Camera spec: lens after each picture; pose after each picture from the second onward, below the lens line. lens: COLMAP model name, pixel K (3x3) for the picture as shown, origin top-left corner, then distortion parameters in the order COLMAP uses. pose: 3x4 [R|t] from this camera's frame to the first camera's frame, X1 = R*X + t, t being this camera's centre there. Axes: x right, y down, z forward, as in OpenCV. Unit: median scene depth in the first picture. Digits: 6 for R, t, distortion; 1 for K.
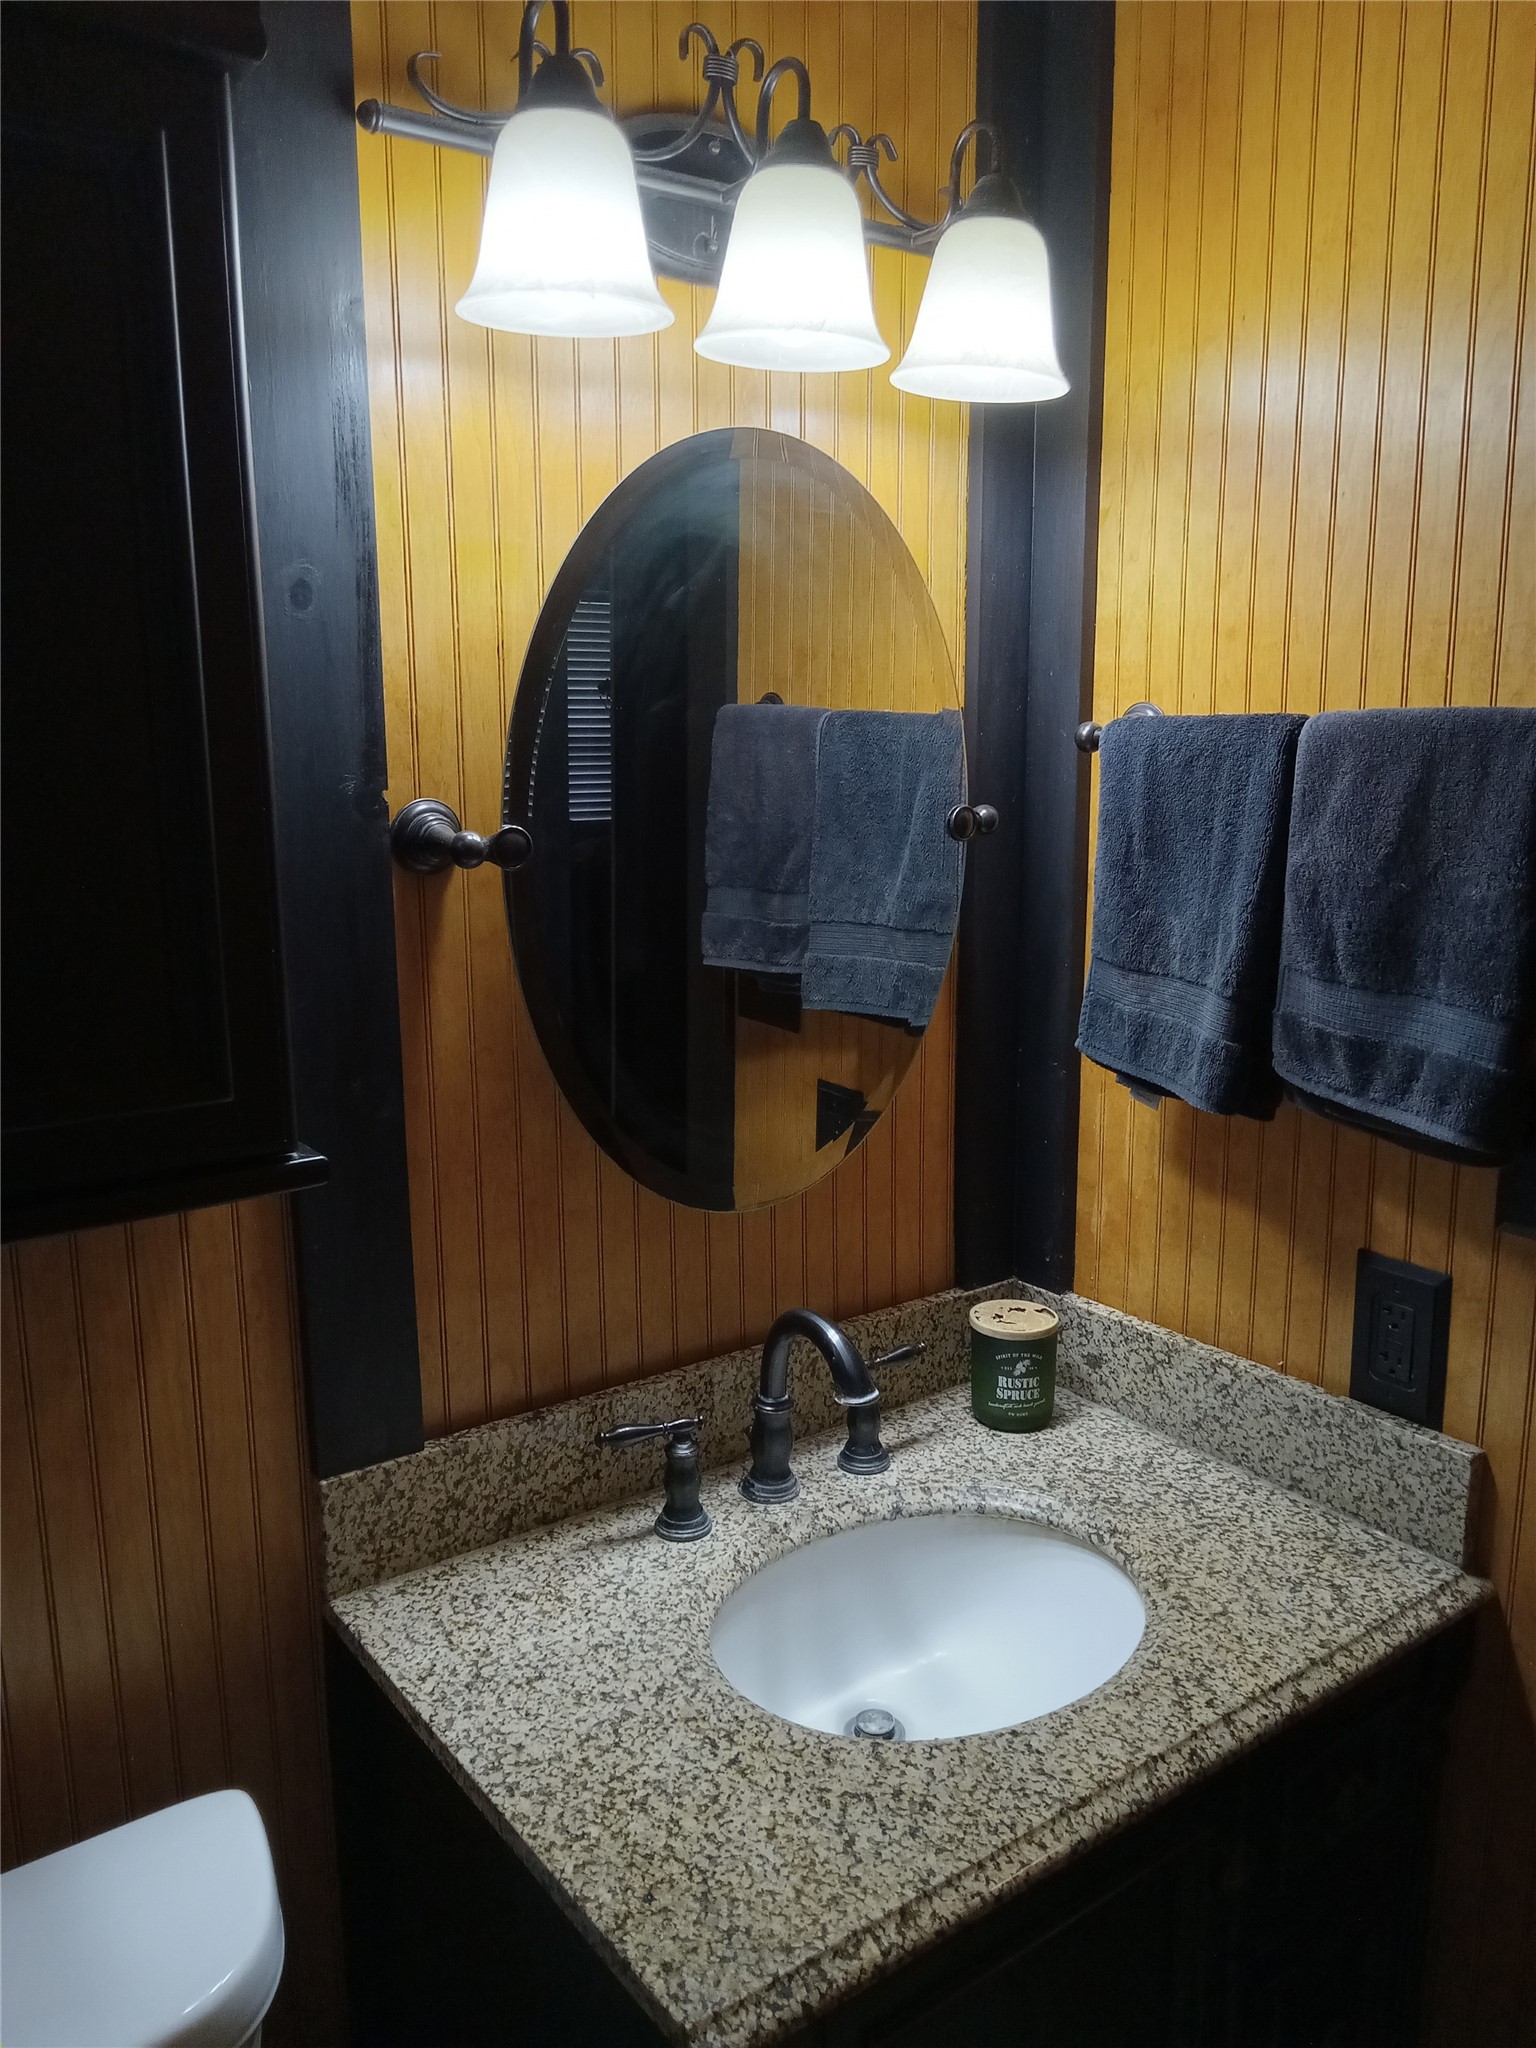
lens RADIAL K [[1540.6, 0, 777.3], [0, 1540.6, 1024.6], [0, 0, 1]] dist [0.000364, -0.005241]
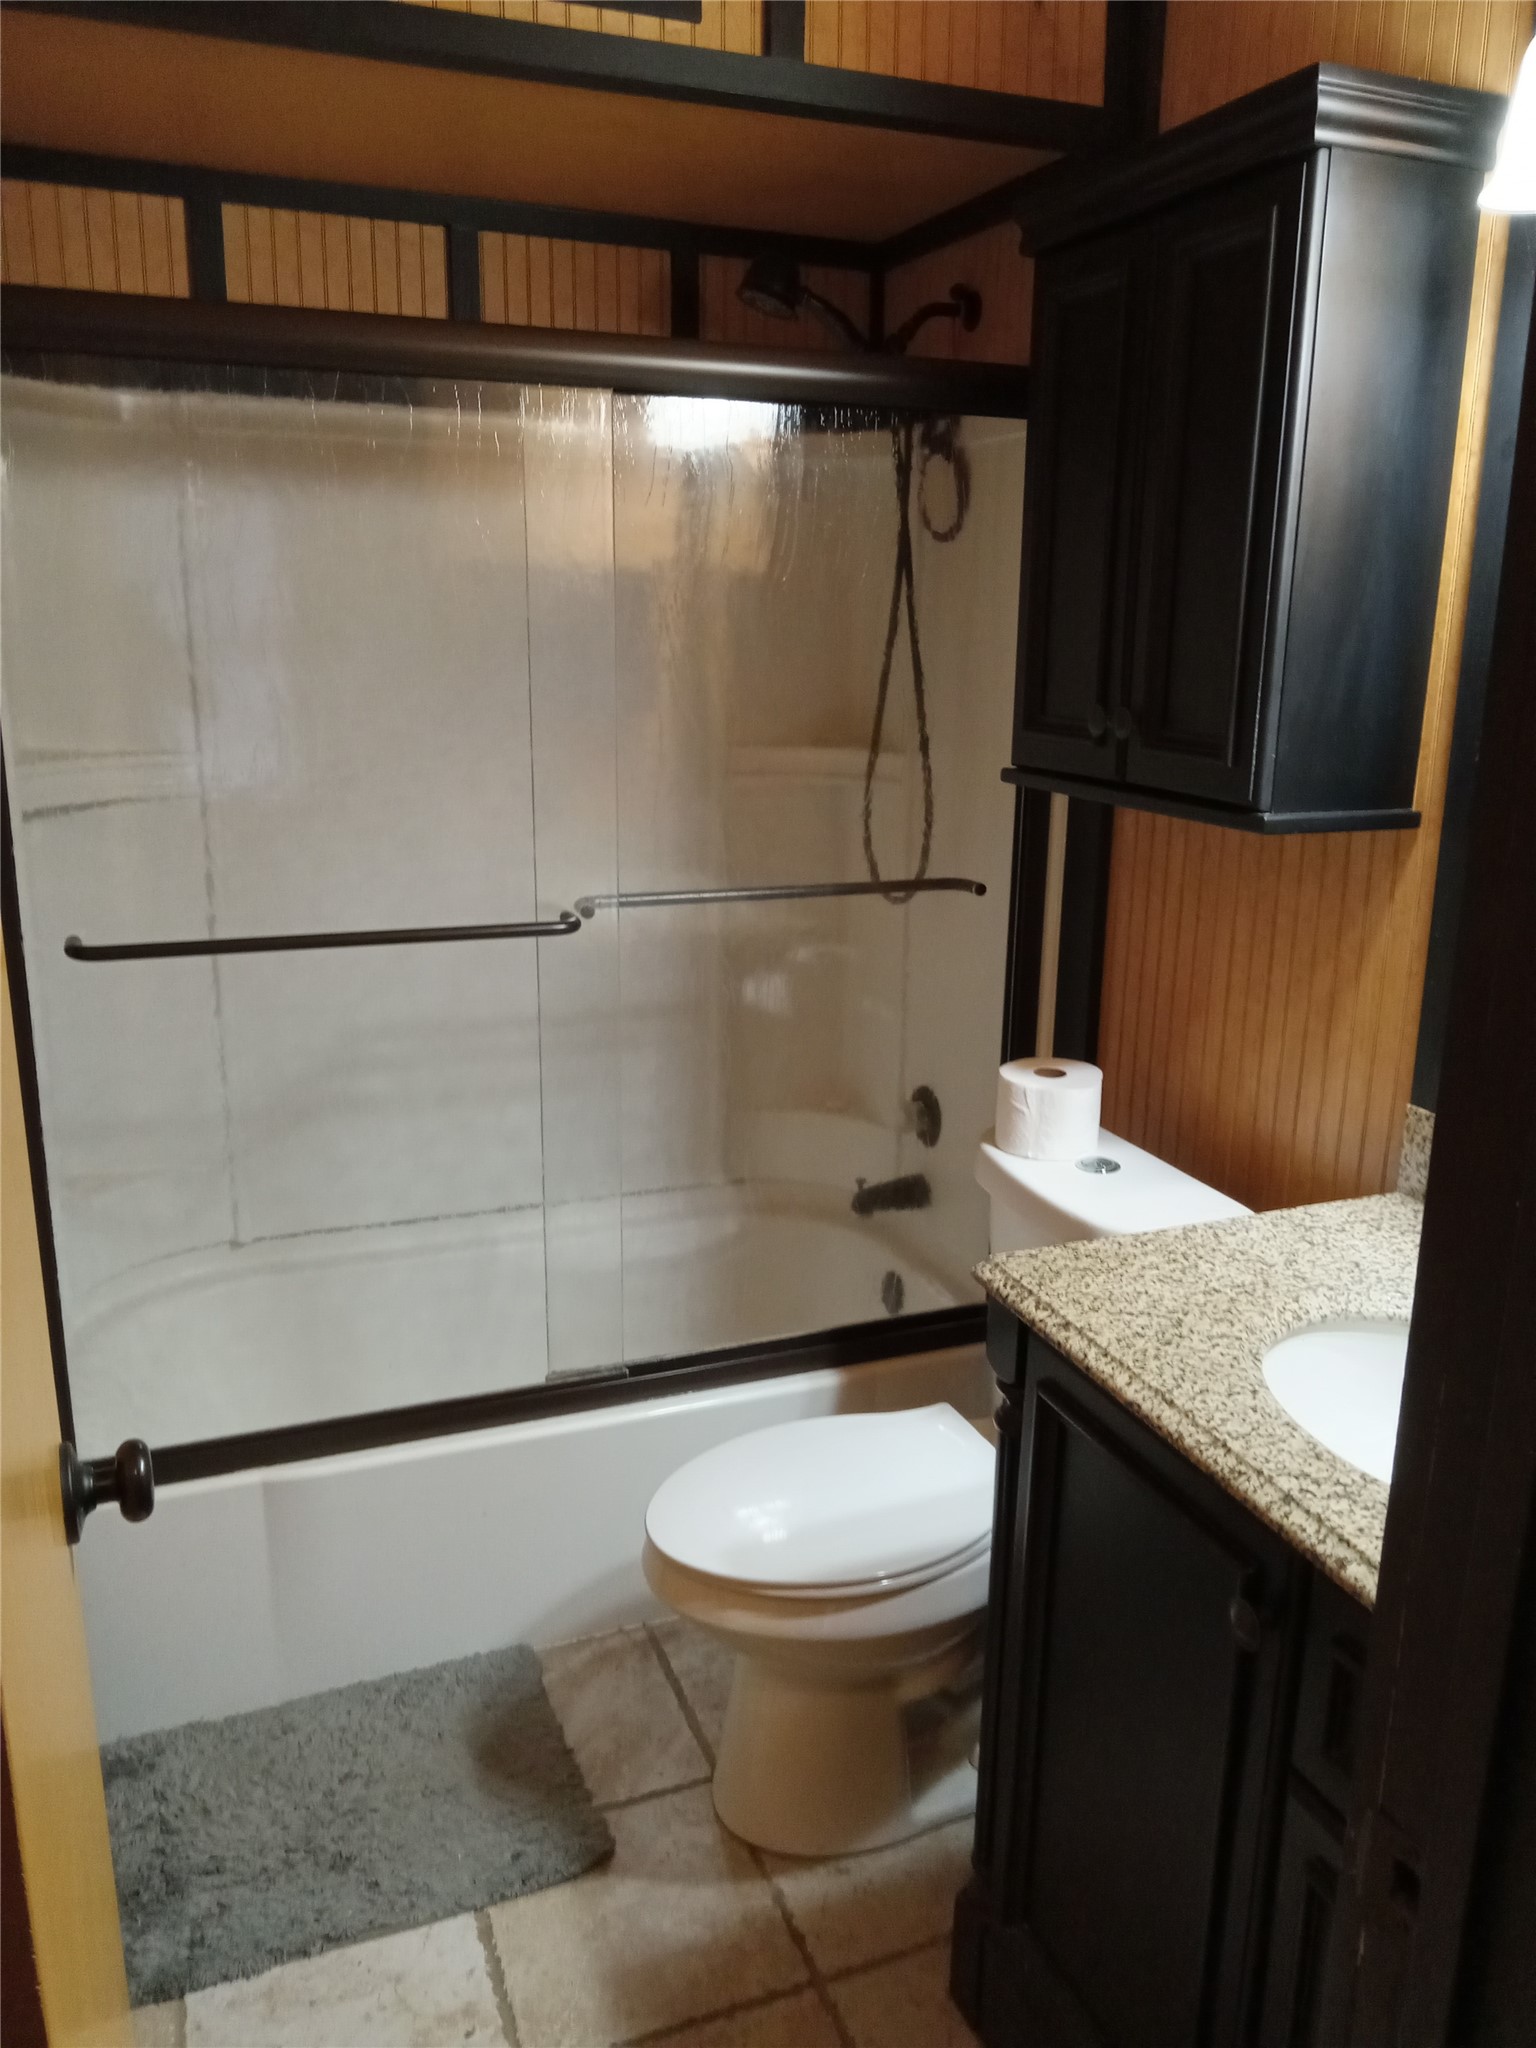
lens RADIAL K [[1540.6, 0, 775.4], [0, 1540.6, 1019.8], [0, 0, 1]] dist [0.000364, -0.005241]
pose [[-0.277648, 0.233929, -0.931767, 1.346503], [-0.192085, 0.936797, 0.292429, -0.084968], [0.941284, 0.260171, -0.215165, 0.870880]]
